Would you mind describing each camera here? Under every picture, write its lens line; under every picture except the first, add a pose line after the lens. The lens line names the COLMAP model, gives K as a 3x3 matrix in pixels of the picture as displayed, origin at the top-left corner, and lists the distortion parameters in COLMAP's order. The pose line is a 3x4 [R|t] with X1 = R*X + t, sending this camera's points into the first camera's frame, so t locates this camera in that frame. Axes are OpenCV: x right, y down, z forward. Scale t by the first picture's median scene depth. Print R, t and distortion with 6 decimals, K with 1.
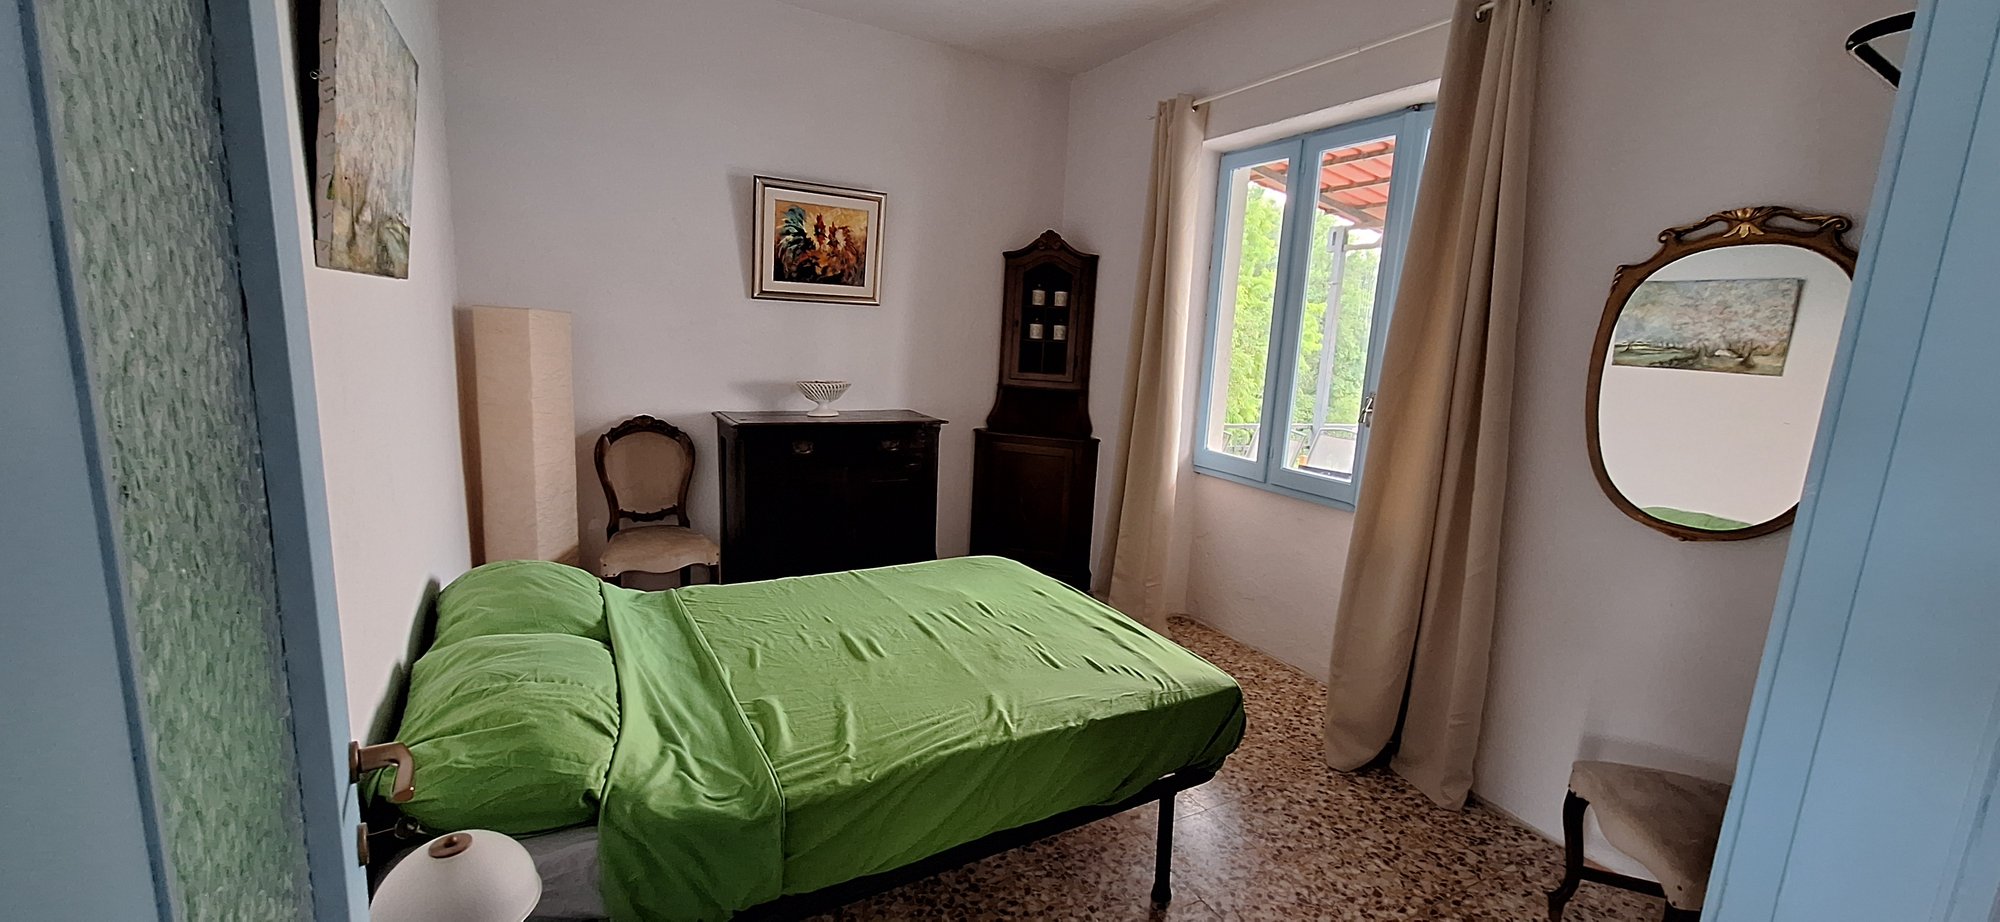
lens RADIAL K [[771.5, 0, 1009.3], [0, 771.5, 454.6], [0, 0, 1]] dist [-0.003763, -0.000154]
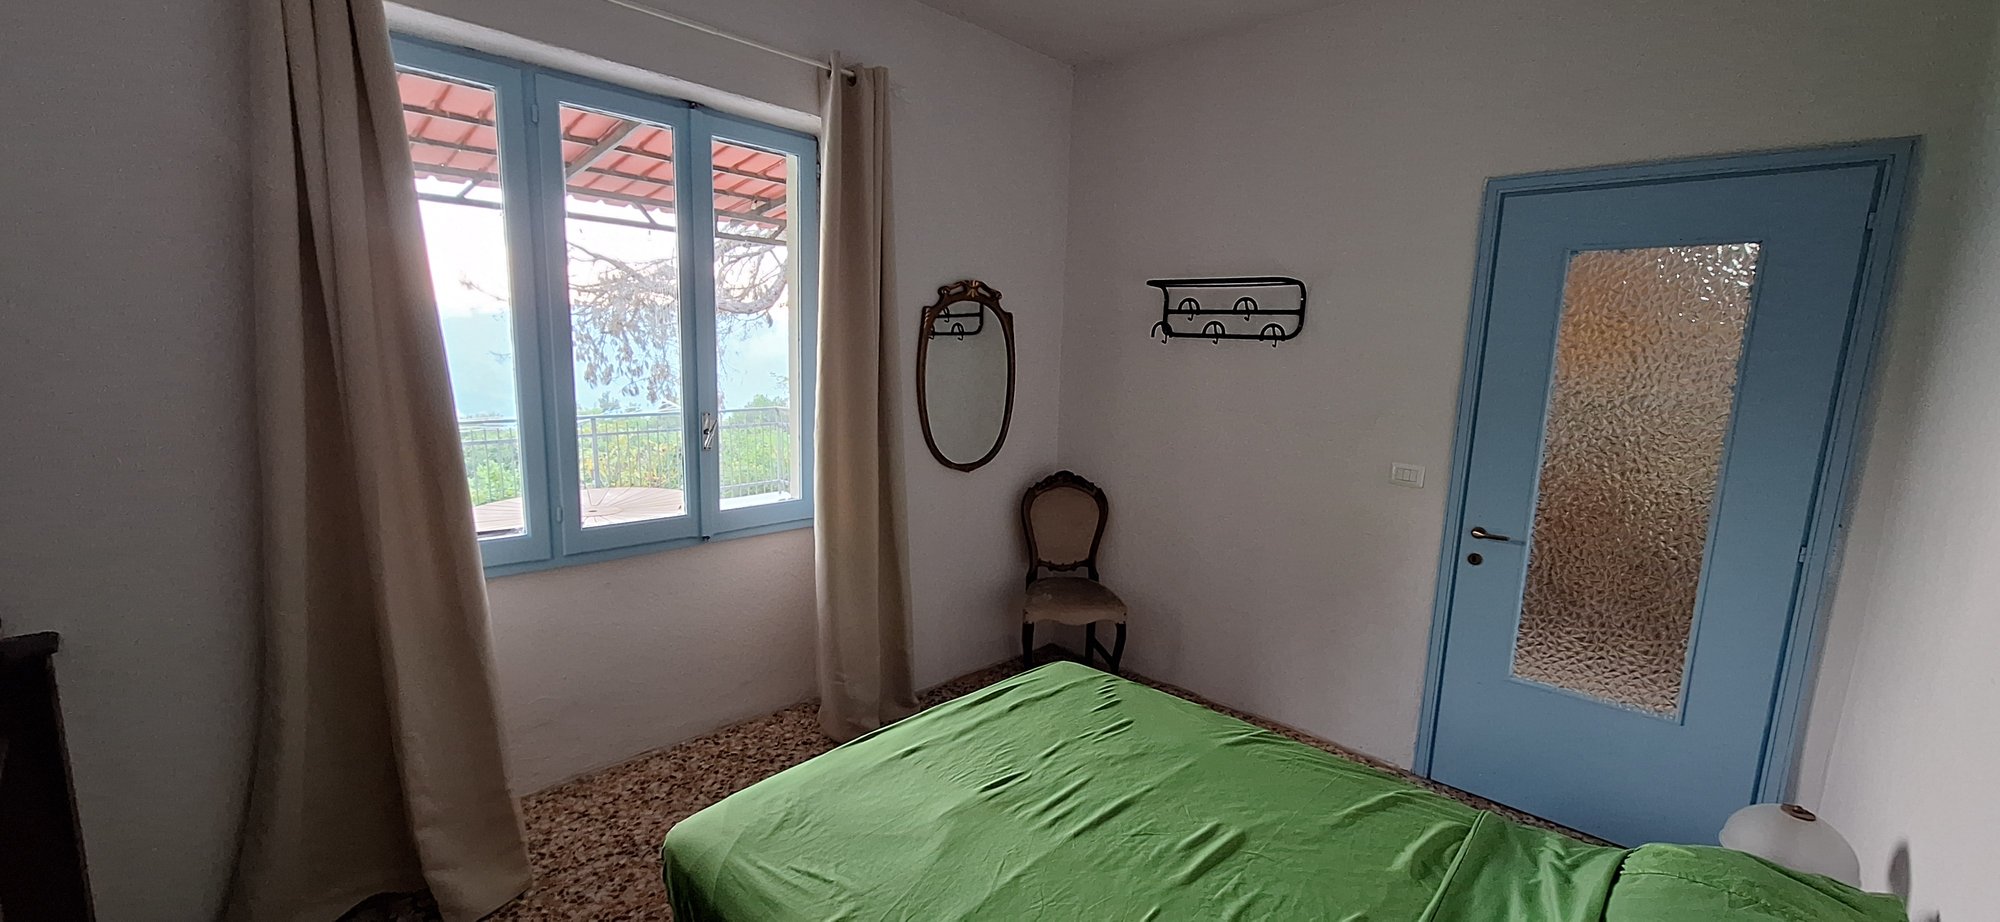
lens RADIAL K [[771.5, 0, 1008.4], [0, 771.5, 476.4], [0, 0, 1]] dist [-0.003763, -0.000154]
pose [[-0.271864, -0.214708, 0.938078, -0.682694], [0.103129, 0.962679, 0.250227, -0.269179], [-0.956794, 0.164771, -0.239575, 1.180520]]
